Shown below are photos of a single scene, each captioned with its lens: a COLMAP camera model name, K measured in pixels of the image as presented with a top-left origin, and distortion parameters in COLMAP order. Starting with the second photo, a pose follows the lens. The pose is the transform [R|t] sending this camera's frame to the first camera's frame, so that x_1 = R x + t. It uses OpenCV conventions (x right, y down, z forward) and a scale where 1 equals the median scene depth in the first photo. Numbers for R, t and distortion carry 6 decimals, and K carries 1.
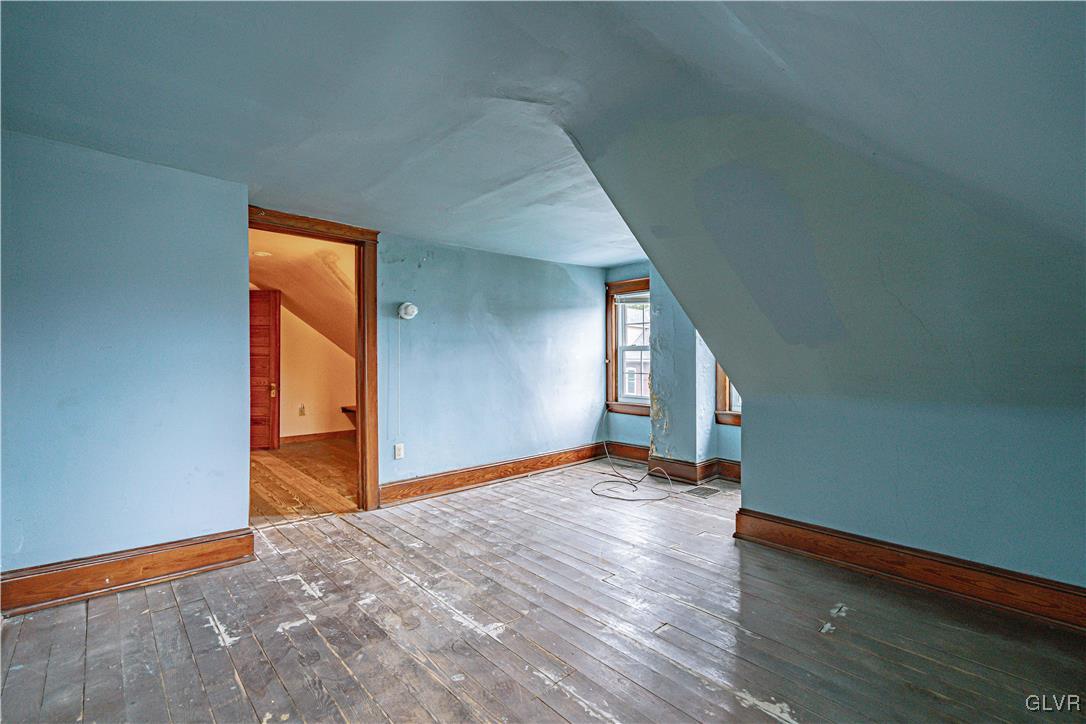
lens RADIAL K [[494.2, 0, 543.0], [0, 494.2, 362.0], [0, 0, 1]] dist [-0.003313, -0.000229]
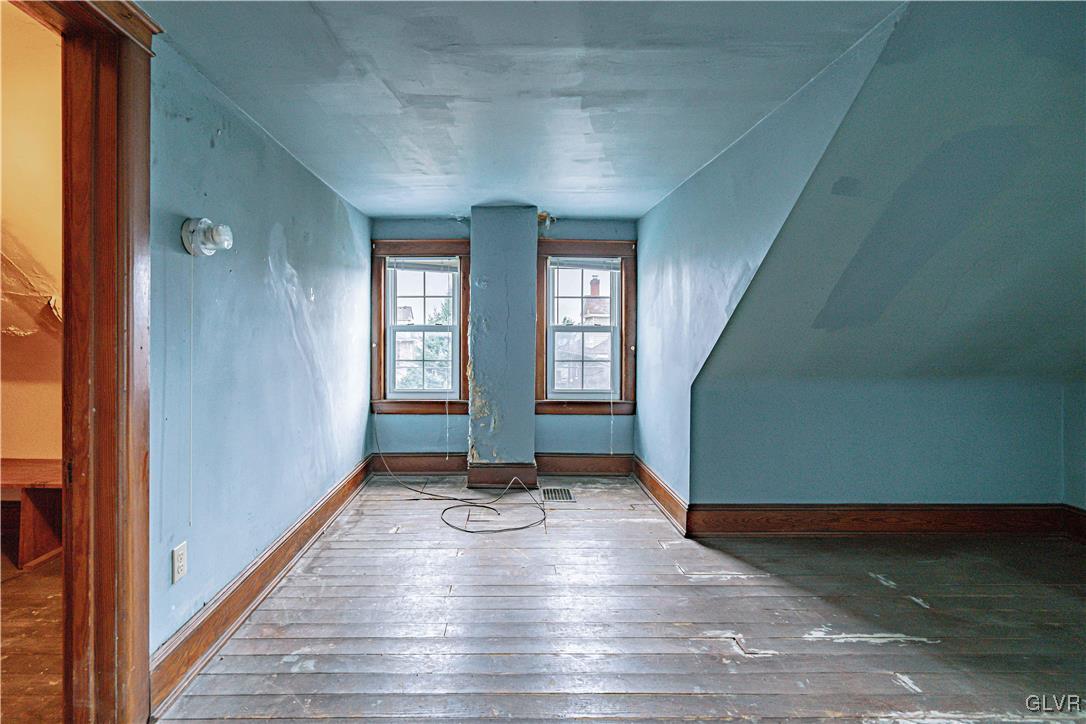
lens RADIAL K [[508.4, 0, 501.5], [0, 508.4, 338.4], [0, 0, 1]] dist [-0.000873, -0.000044]
pose [[0.670327, 0.000674, 0.742065, -0.443491], [0.006820, 0.999952, -0.007069, -0.007688], [-0.742034, 0.009800, 0.670290, 0.511264]]
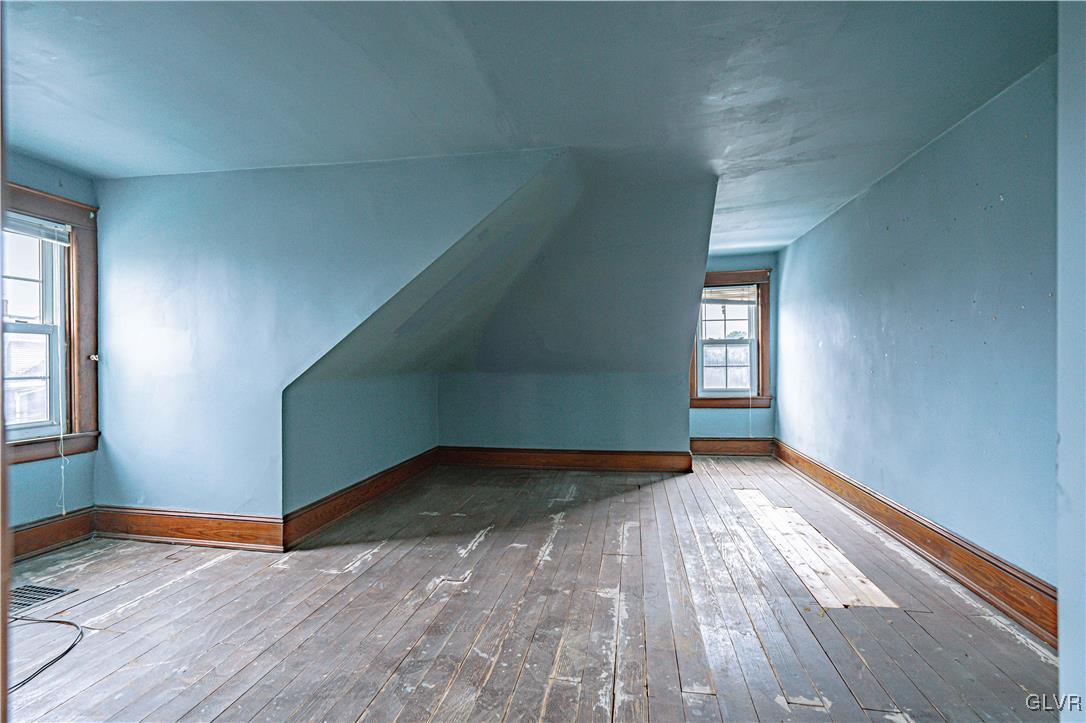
lens RADIAL K [[494.2, 0, 543.0], [0, 494.2, 361.5], [0, 0, 1]] dist [-0.003313, -0.000229]
pose [[-0.611734, 0.003537, 0.791056, -0.463772], [0.019672, 0.999749, 0.010743, 0.019557], [-0.790819, 0.022133, -0.611650, 0.957990]]
